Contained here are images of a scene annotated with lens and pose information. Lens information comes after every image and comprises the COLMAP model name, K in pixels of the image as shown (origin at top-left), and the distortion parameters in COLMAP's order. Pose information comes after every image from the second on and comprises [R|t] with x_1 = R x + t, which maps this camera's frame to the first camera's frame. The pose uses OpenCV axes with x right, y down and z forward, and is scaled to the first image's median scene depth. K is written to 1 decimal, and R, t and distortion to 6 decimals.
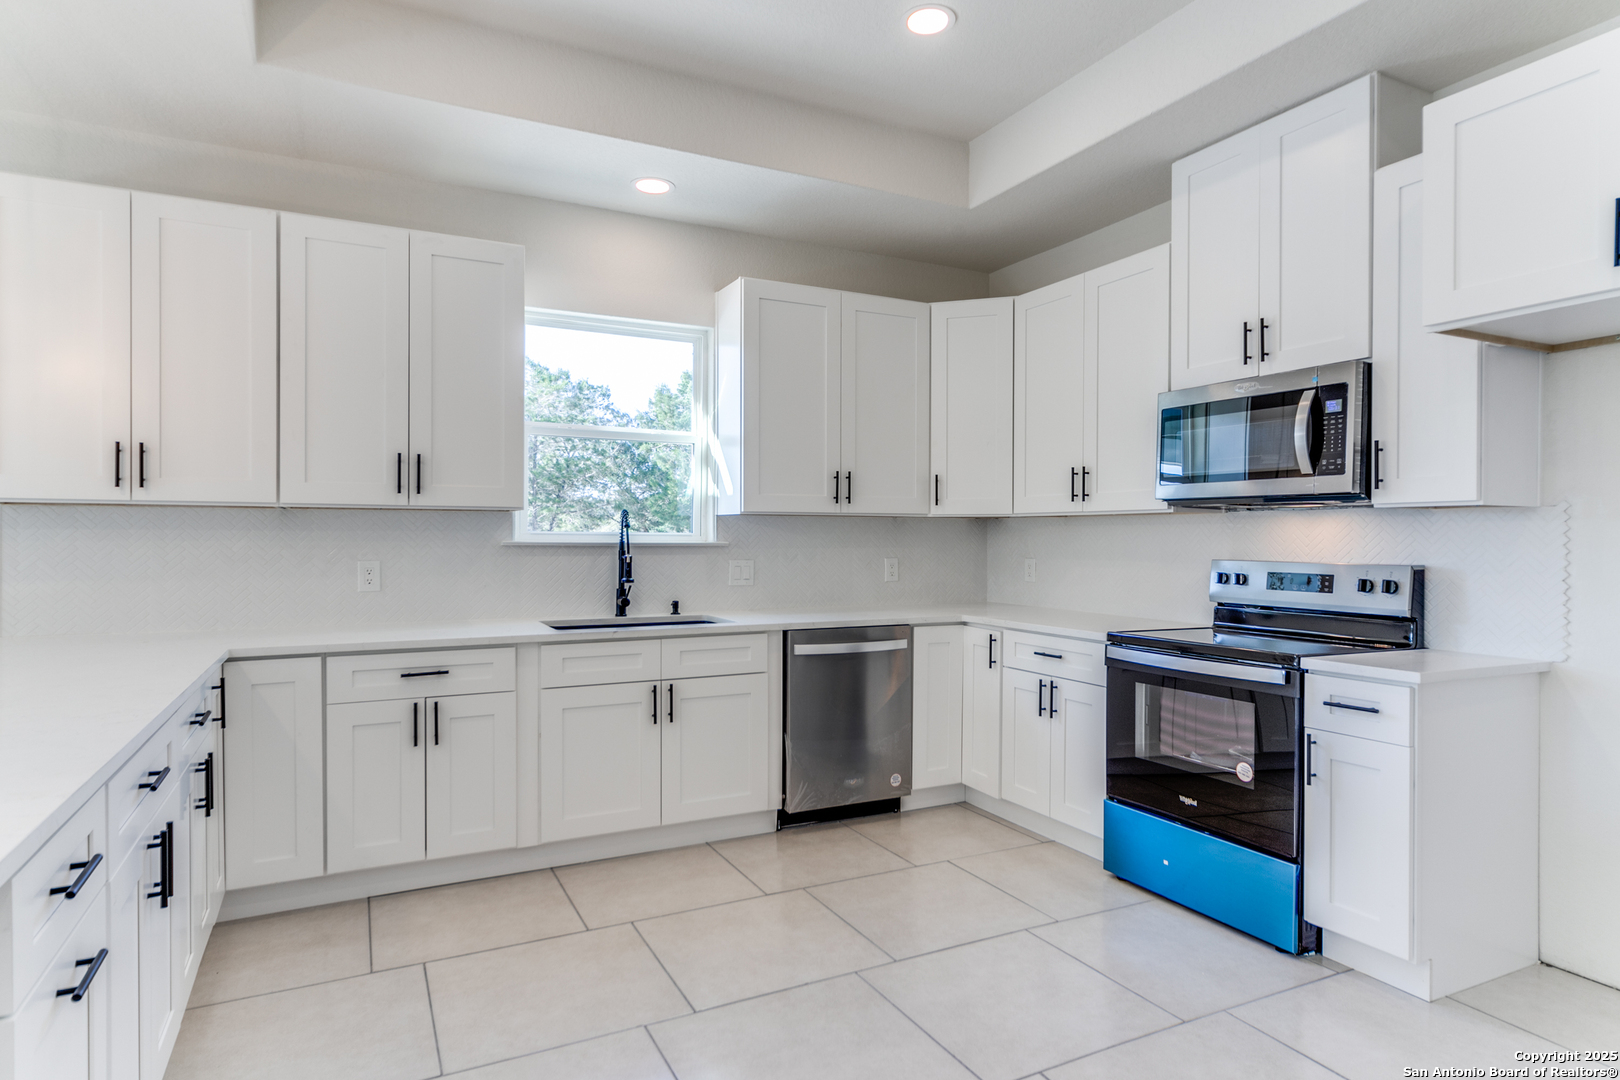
lens RADIAL K [[904.4, 0, 771.6], [0, 904.4, 538.4], [0, 0, 1]] dist [0.008084, 0.000355]
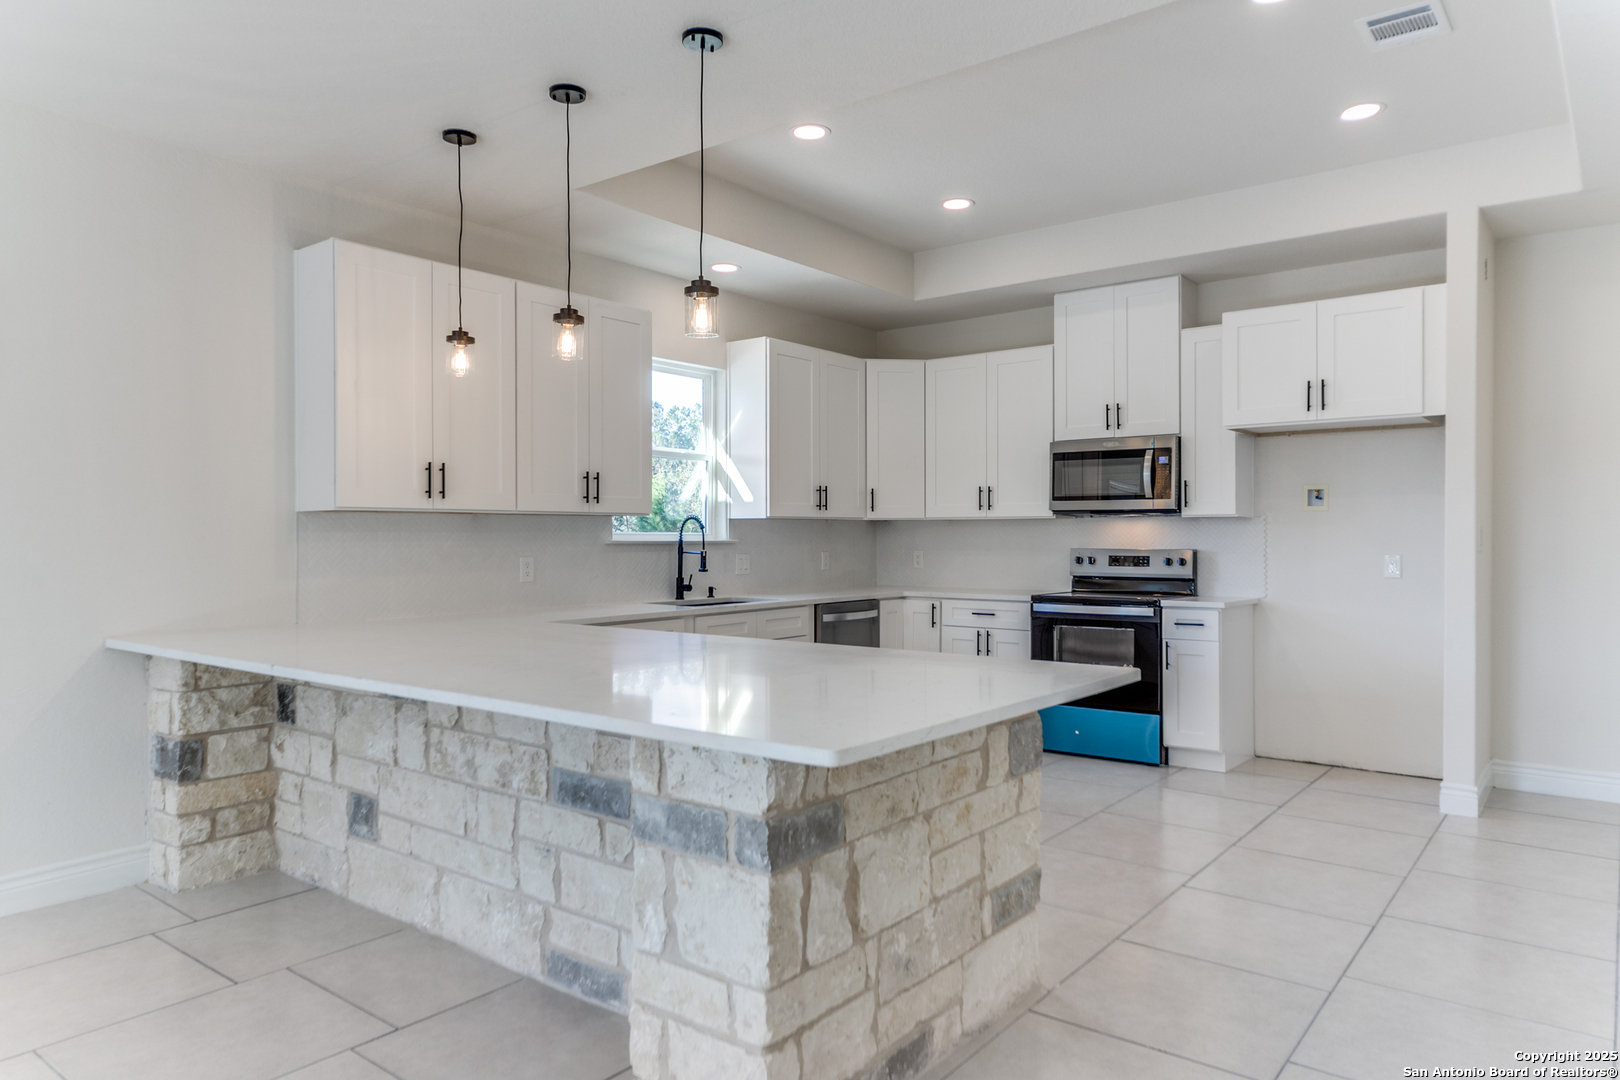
lens RADIAL K [[1058.6, 0, 783.0], [0, 1058.6, 538.0], [0, 0, 1]] dist [0.009051, -0.000700]
pose [[0.901342, -0.006437, 0.433061, -0.734219], [0.006264, 0.999979, 0.001826, -0.001210], [-0.433064, 0.001067, 0.901363, -0.420726]]
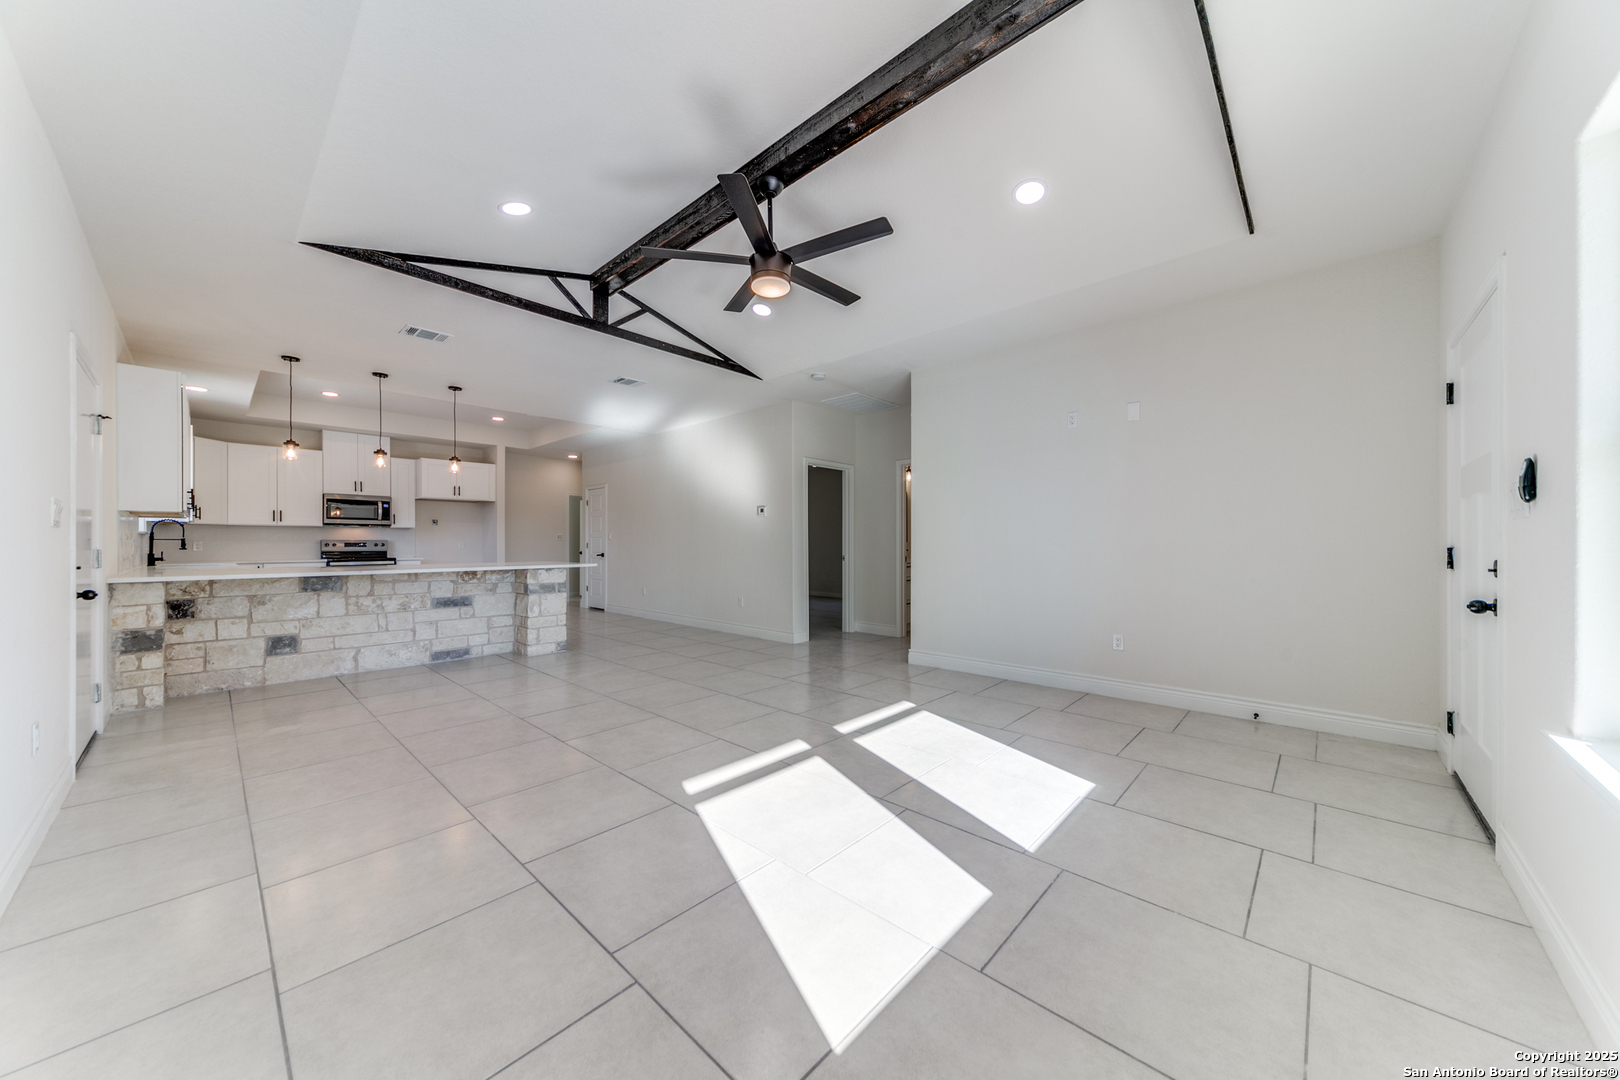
lens RADIAL K [[559.1, 0, 833.5], [0, 559.1, 543.0], [0, 0, 1]] dist [0.000366, 0.000205]
pose [[-0.397462, -0.002409, 0.917615, -2.285417], [0.002328, 0.999991, 0.003634, 0.031925], [-0.917616, 0.003580, -0.397453, 0.021512]]
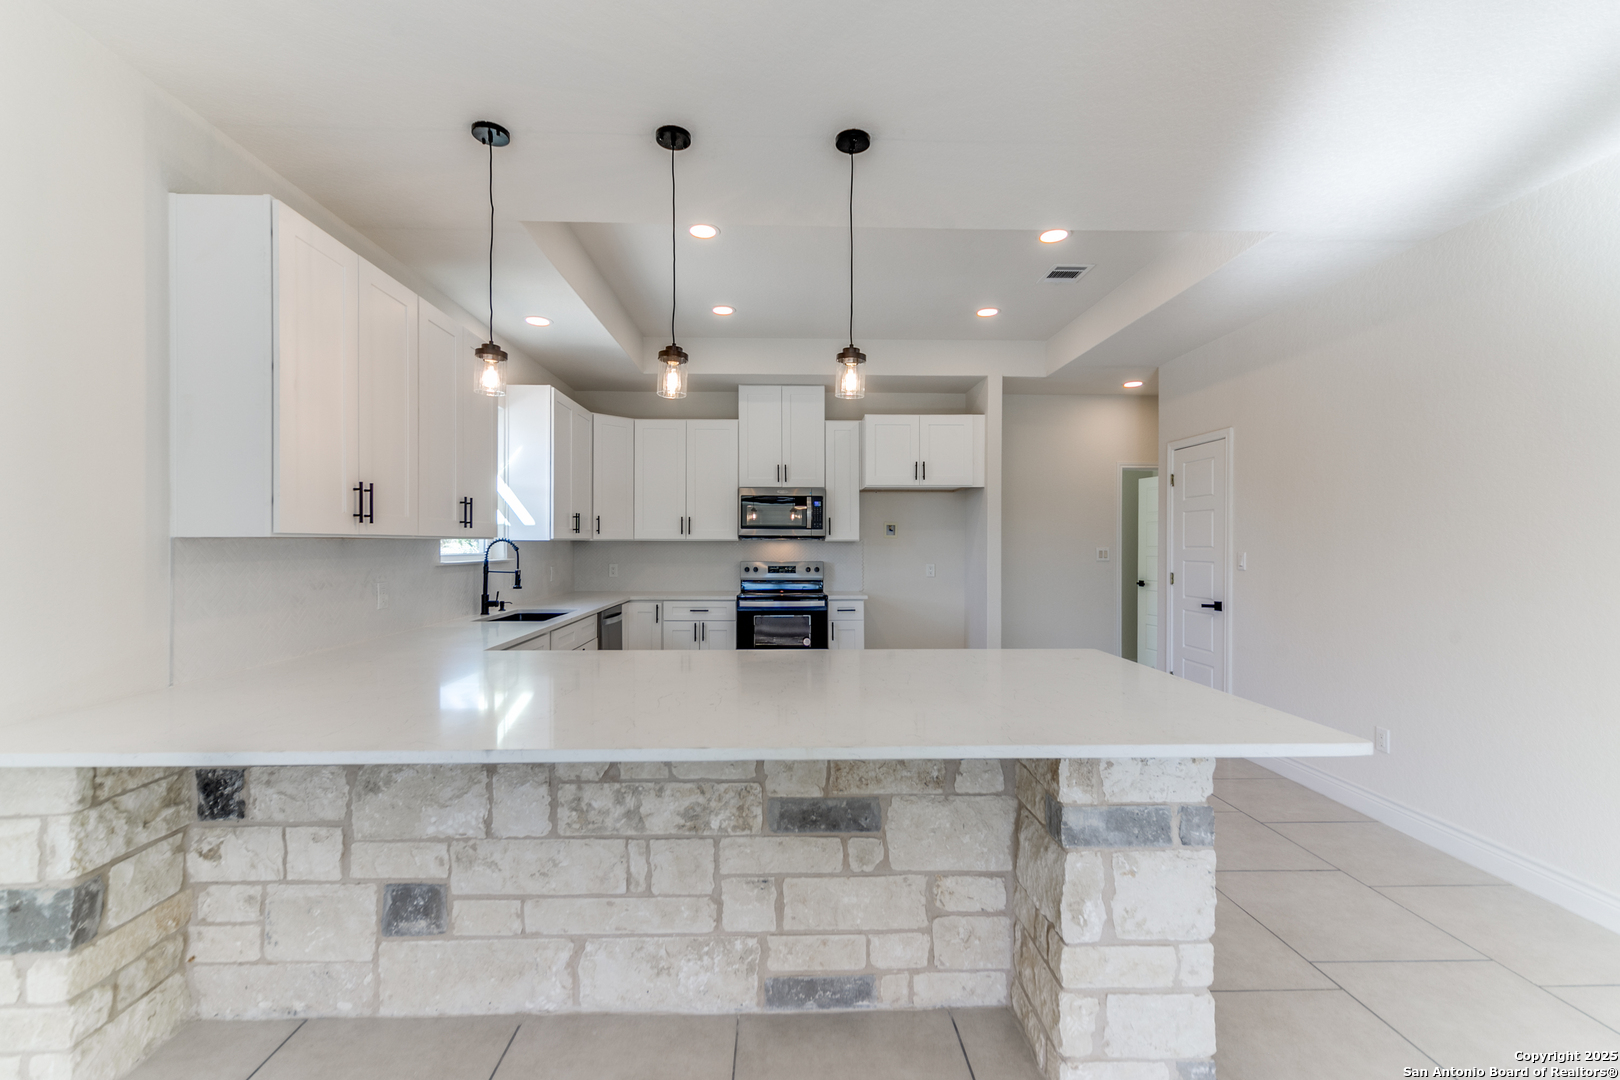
lens RADIAL K [[707.8, 0, 797.2], [0, 707.8, 543.7], [0, 0, 1]] dist [0.008190, -0.002085]
pose [[0.405248, -0.004909, 0.914194, -1.045566], [0.002414, 0.999988, 0.004300, -0.027658], [-0.914204, 0.000464, 0.405255, 0.151032]]
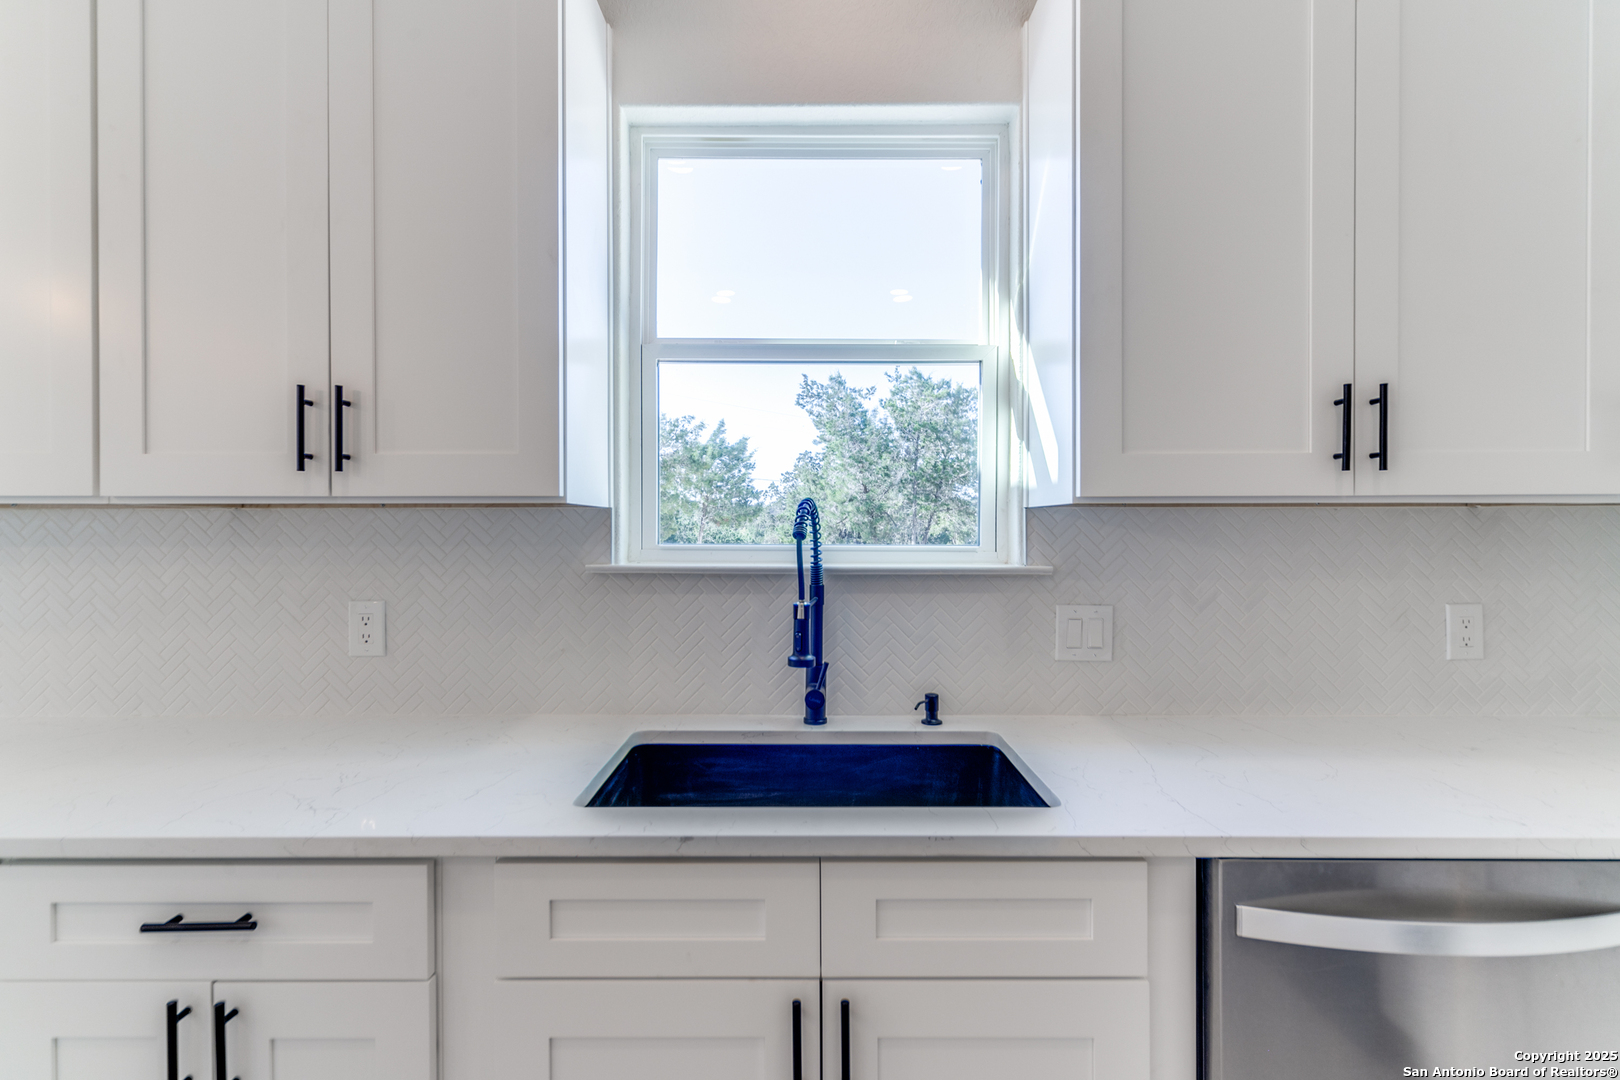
lens RADIAL K [[833.4, 0, 814.4], [0, 833.4, 531.3], [0, 0, 1]] dist [0.019168, 0.000483]
pose [[0.927154, -0.005788, -0.374635, -0.001454], [0.004317, 0.999979, -0.004766, -0.014439], [0.374655, 0.002802, 0.927160, 0.650885]]
